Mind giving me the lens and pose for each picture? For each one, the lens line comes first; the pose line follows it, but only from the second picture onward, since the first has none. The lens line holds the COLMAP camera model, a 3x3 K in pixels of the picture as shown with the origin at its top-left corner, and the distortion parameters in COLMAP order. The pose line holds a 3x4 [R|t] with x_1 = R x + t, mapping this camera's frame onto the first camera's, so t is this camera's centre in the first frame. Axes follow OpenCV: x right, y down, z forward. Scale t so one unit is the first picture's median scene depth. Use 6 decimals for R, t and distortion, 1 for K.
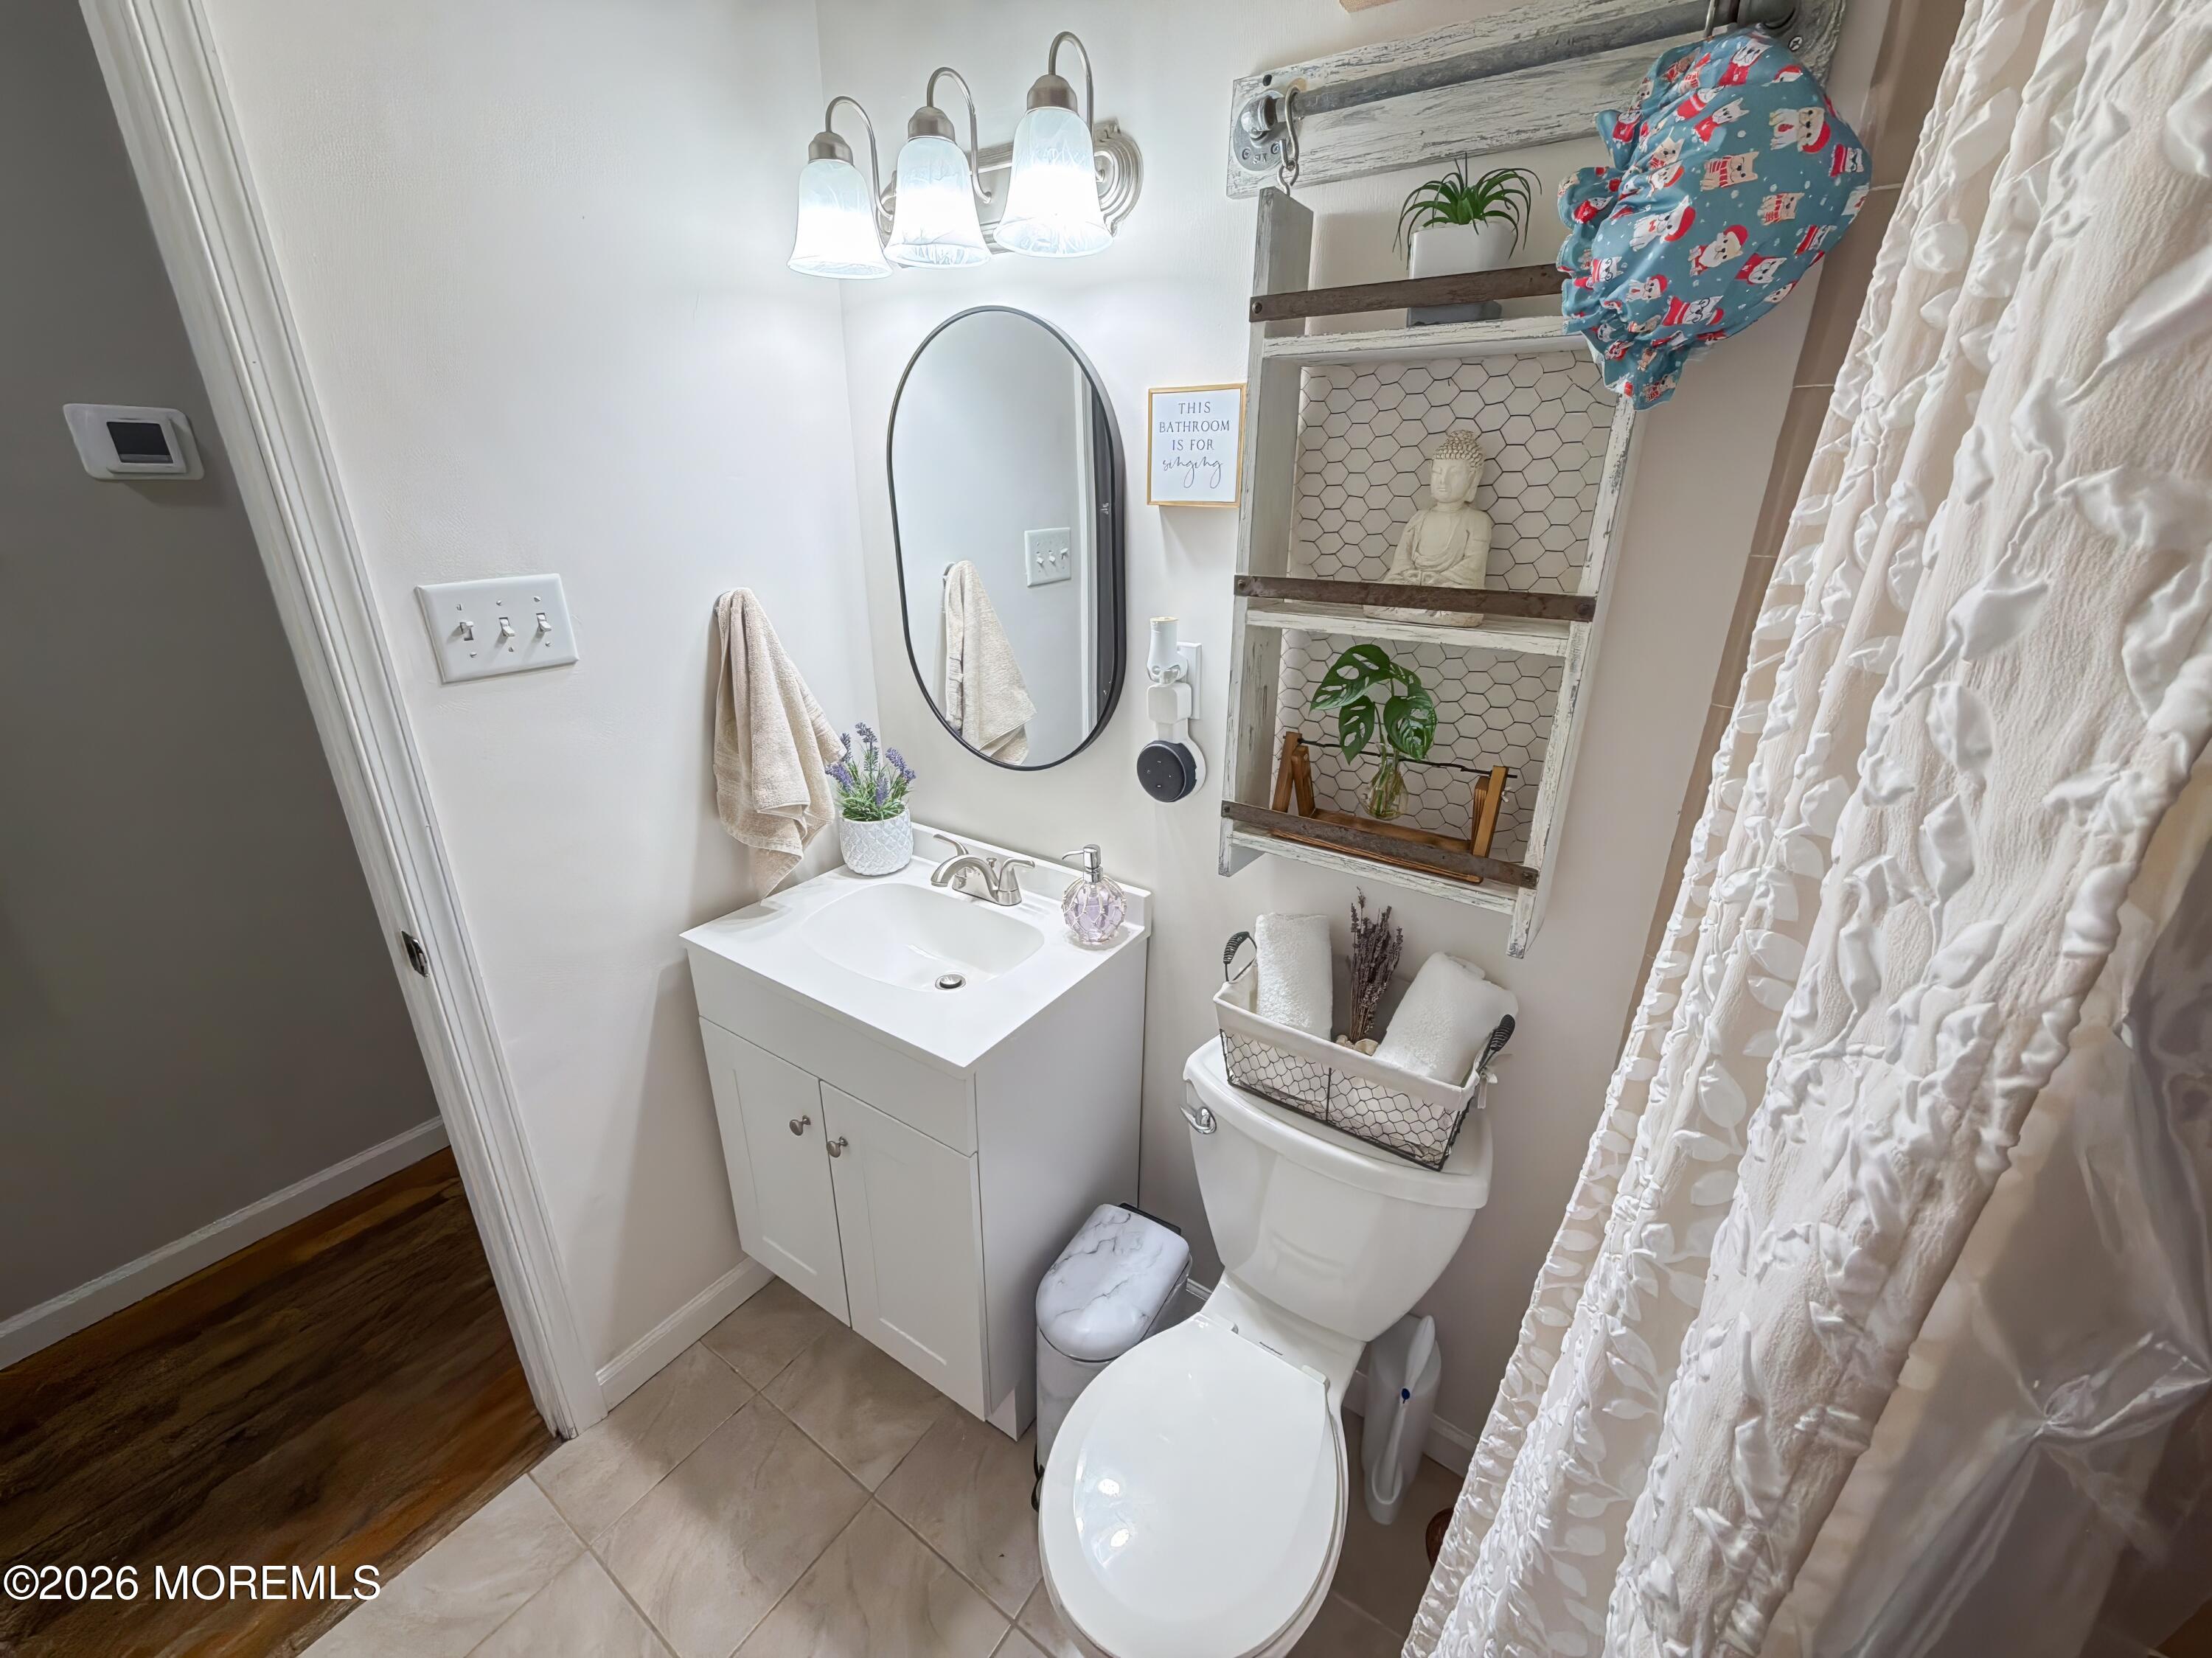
lens RADIAL K [[895.2, 0, 1109.5], [0, 895.2, 834.9], [0, 0, 1]] dist [0.002554, -0.000492]
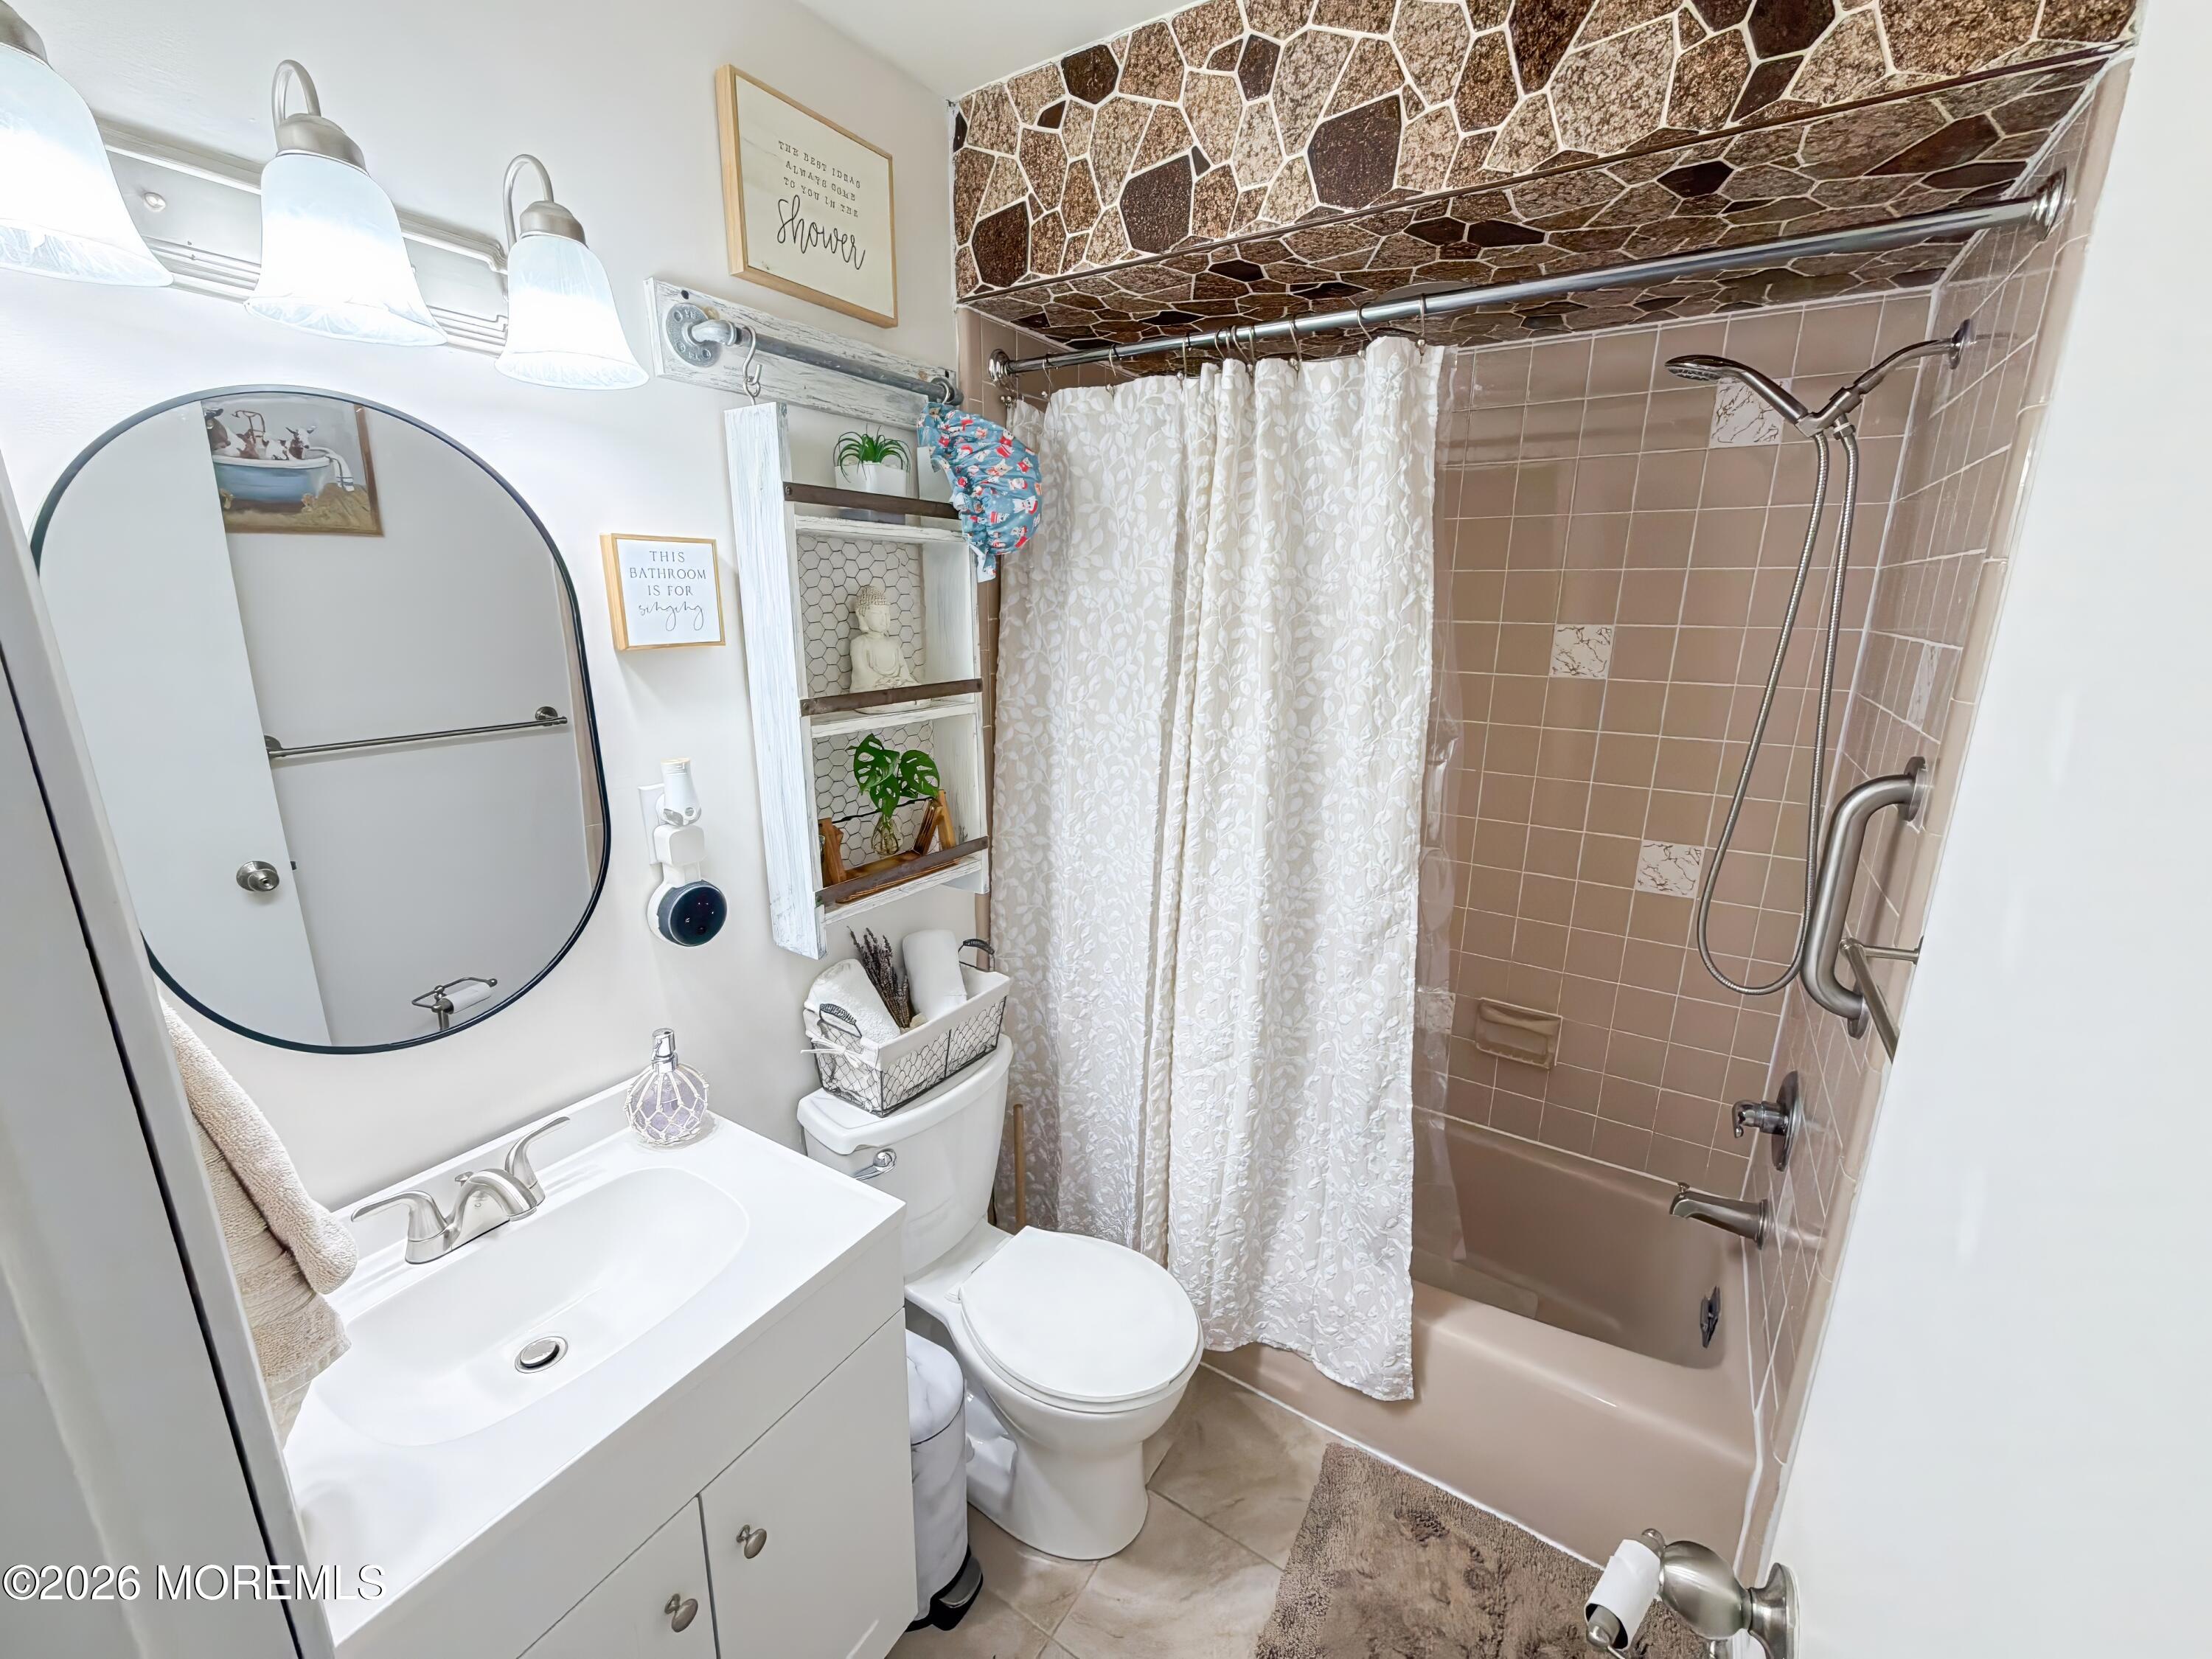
lens RADIAL K [[895.2, 0, 1114.6], [0, 895.2, 828.6], [0, 0, 1]] dist [0.002554, -0.000492]
pose [[-0.032285, -0.261352, 0.964704, -1.046197], [0.358366, 0.898002, 0.255274, -0.288515], [-0.933023, 0.353959, 0.064668, 0.592756]]
